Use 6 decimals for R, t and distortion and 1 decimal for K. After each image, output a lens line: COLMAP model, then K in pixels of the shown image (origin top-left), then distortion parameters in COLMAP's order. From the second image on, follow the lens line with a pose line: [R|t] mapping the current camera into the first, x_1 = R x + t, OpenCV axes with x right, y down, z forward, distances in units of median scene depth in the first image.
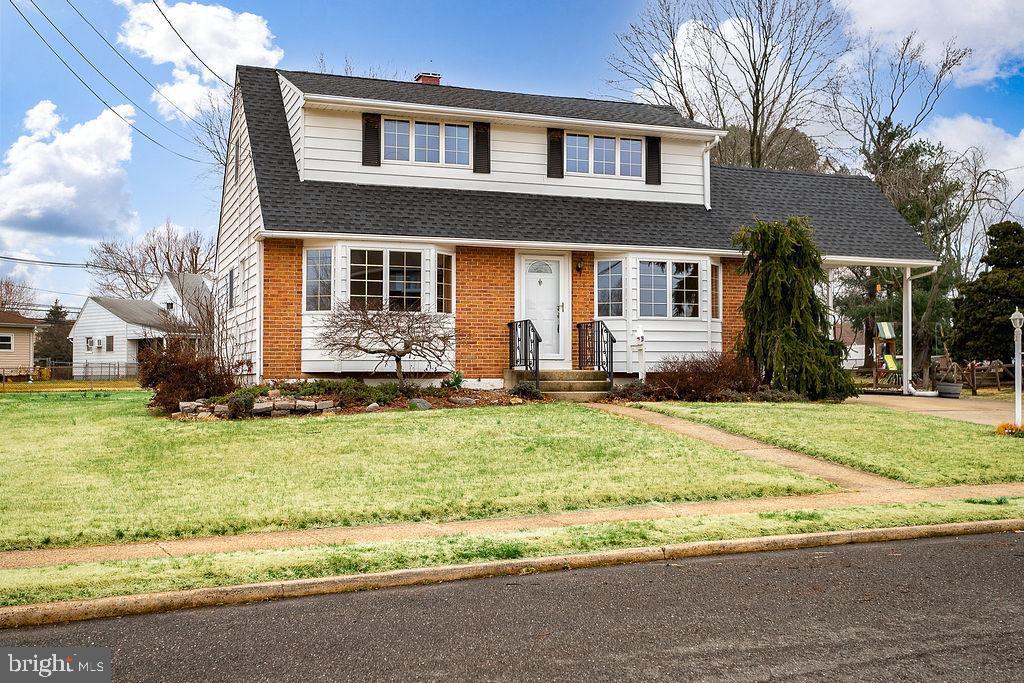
lens RADIAL K [[1131.6, 0, 512.0], [0, 1131.6, 341.5], [0, 0, 1]] dist [-0.003967, 0.012890]
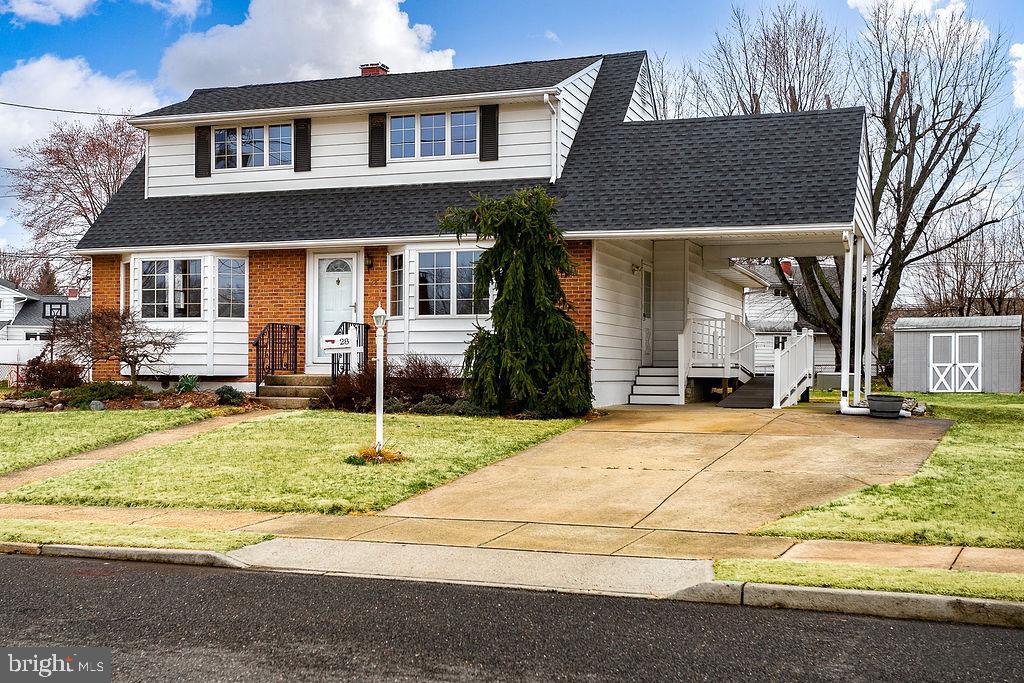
lens RADIAL K [[1232.2, 0, 512.7], [0, 1232.2, 409.7], [0, 0, 1]] dist [0.015511, 0.008841]
pose [[0.749281, 0.023633, -0.661830, 0.809639], [0.010113, 0.998838, 0.047117, 0.007088], [0.662175, -0.041997, 0.748172, 0.317988]]
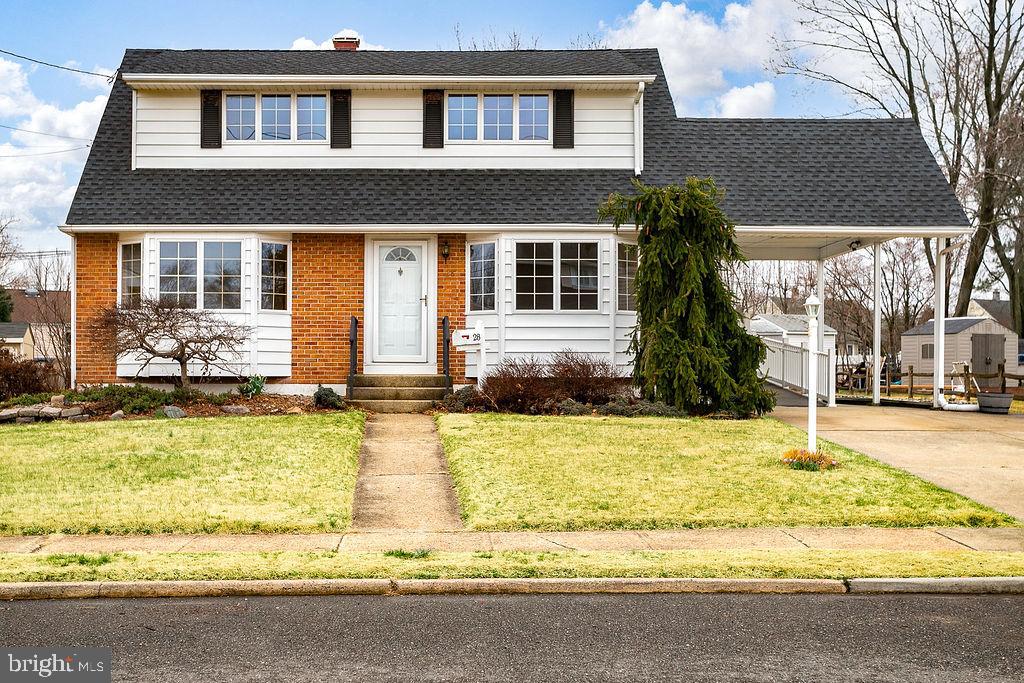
lens RADIAL K [[1228.4, 0, 511.0], [0, 1228.4, 372.3], [0, 0, 1]] dist [0.029683, 0.031672]
pose [[0.928846, 0.000379, -0.370465, 0.443179], [0.007787, 0.999759, 0.020548, 0.004885], [0.370383, -0.021970, 0.928619, 0.165545]]
